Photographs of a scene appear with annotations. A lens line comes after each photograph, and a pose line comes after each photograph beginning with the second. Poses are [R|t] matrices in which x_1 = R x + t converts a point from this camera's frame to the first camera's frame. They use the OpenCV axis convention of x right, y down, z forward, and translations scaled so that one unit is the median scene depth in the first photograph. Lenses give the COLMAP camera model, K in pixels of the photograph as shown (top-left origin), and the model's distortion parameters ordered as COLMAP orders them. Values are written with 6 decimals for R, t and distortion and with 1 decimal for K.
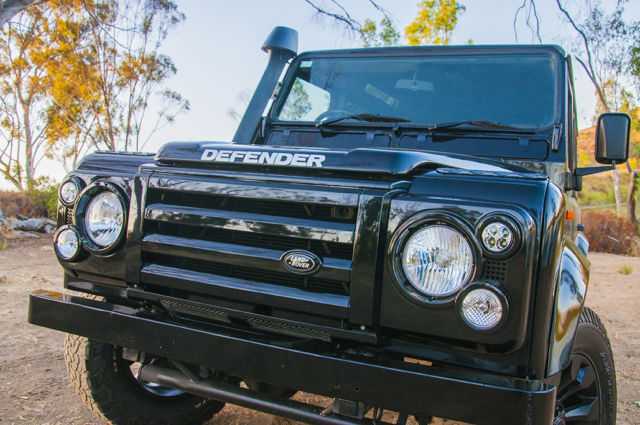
lens RADIAL K [[590.5, 0, 316.5], [0, 590.5, 210.0], [0, 0, 1]] dist [-0.032280, 0.000000]
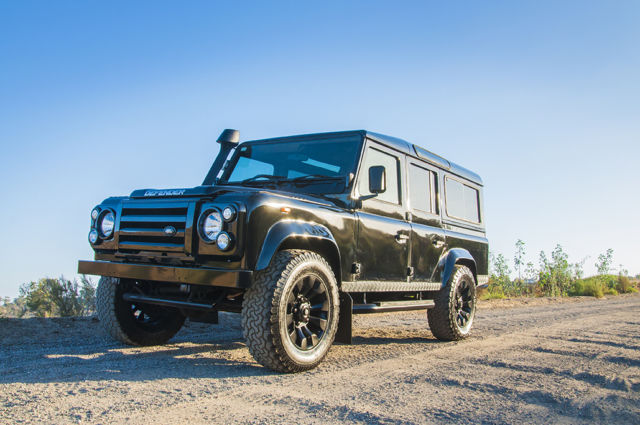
lens RADIAL K [[590.5, 0, 313.3], [0, 590.5, 213.9], [0, 0, 1]] dist [-0.032280, 0.000000]
pose [[0.983529, -0.042681, -0.175639, 0.608679], [0.021179, 0.992240, -0.122520, 0.200255], [0.179506, 0.116782, 0.976801, -0.803236]]
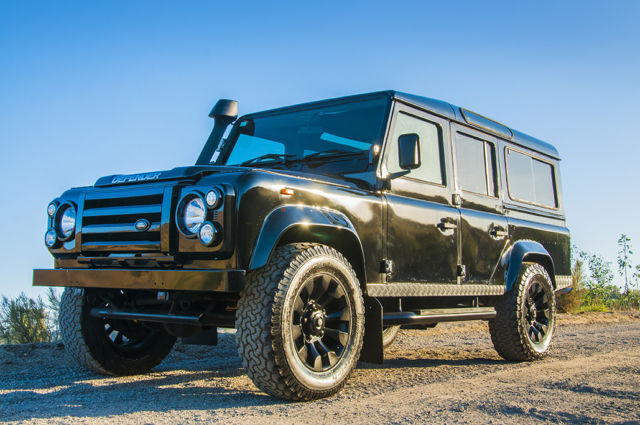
lens RADIAL K [[737.9, 0, 313.8], [0, 737.9, 213.3], [0, 0, 1]] dist [0.078940, 0.000000]
pose [[0.968522, -0.081617, -0.235168, 0.669487], [0.052102, 0.990262, -0.129101, 0.239242], [0.243415, 0.112784, 0.963343, -0.750796]]
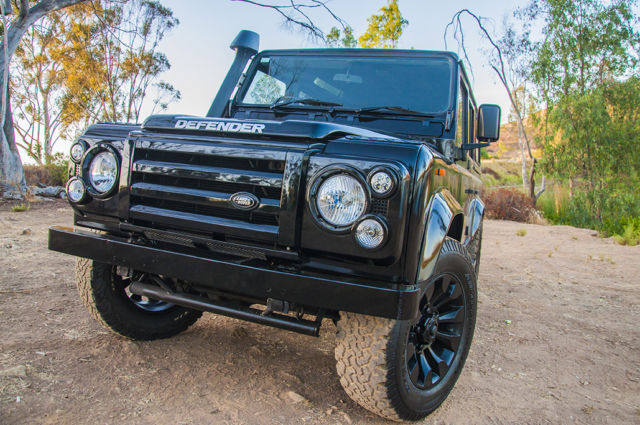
lens RADIAL K [[490.8, 0, 318.3], [0, 490.8, 211.0], [0, 0, 1]] dist [-0.135126, 0.049171]
pose [[0.997750, 0.013154, 0.065744, 0.042006], [-0.016560, 0.998534, 0.051542, 0.029483], [-0.064970, -0.052514, 0.996504, -0.088609]]
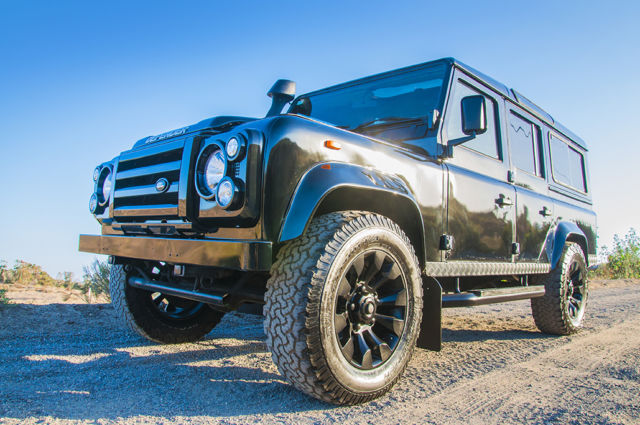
lens RADIAL K [[490.8, 0, 319.1], [0, 490.8, 211.3], [0, 0, 1]] dist [-0.135126, 0.049171]
pose [[0.942510, -0.060003, -0.328746, 0.504302], [0.019788, 0.992043, -0.124337, 0.204050], [0.333591, 0.110684, 0.936198, -0.075768]]
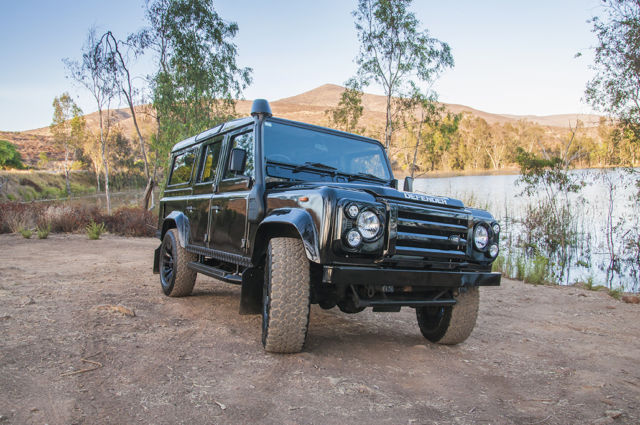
lens RADIAL K [[490.8, 0, 324.4], [0, 490.8, 211.0], [0, 0, 1]] dist [-0.135126, 0.049171]
pose [[0.559770, -0.000288, 0.828648, -1.341518], [-0.014830, 0.999836, 0.010366, -0.034216], [-0.828515, -0.018092, 0.559674, 0.152642]]
